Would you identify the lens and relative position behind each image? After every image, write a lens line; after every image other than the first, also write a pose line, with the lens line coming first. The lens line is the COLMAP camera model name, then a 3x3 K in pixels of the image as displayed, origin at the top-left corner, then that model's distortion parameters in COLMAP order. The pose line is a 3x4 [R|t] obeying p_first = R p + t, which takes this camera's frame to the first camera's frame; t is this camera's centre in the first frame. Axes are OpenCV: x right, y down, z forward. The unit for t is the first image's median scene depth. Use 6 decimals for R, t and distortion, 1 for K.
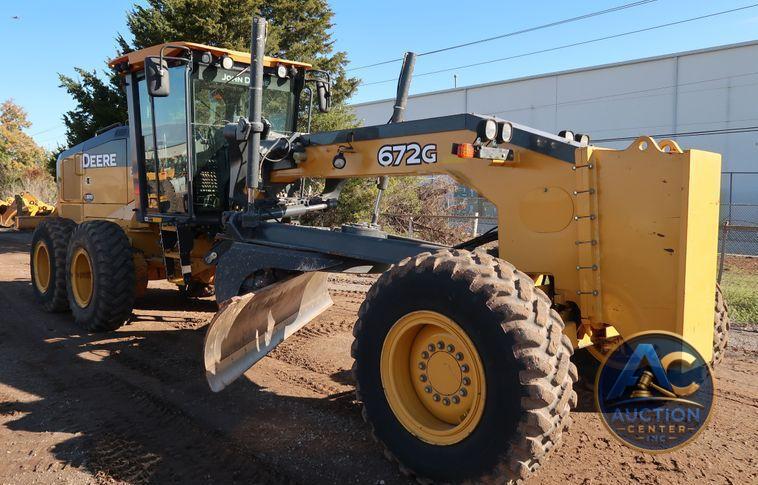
lens RADIAL K [[621.5, 0, 379.0], [0, 621.5, 242.5], [0, 0, 1]] dist [-0.042632, -0.002871]
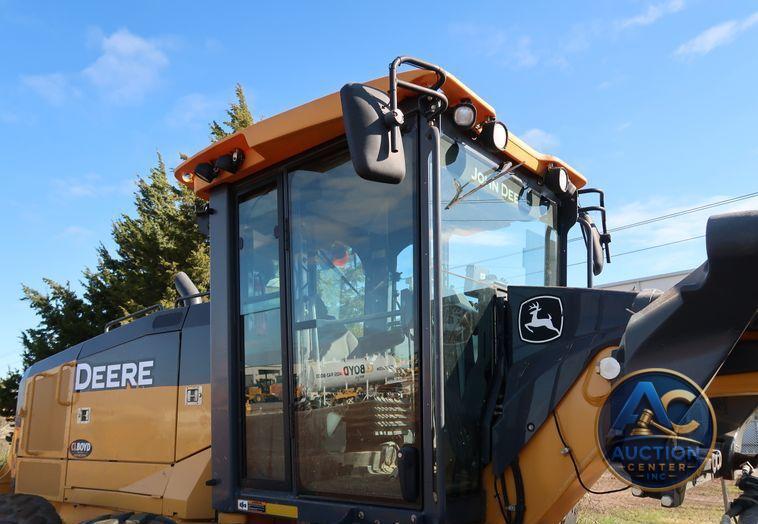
lens RADIAL K [[587.0, 0, 386.6], [0, 587.0, 286.5], [0, 0, 1]] dist [-0.000037, -0.008863]
pose [[0.994975, -0.001391, 0.100114, -0.274488], [0.030978, 0.955118, -0.294602, -0.051369], [-0.095211, 0.296223, 0.950361, 0.483336]]
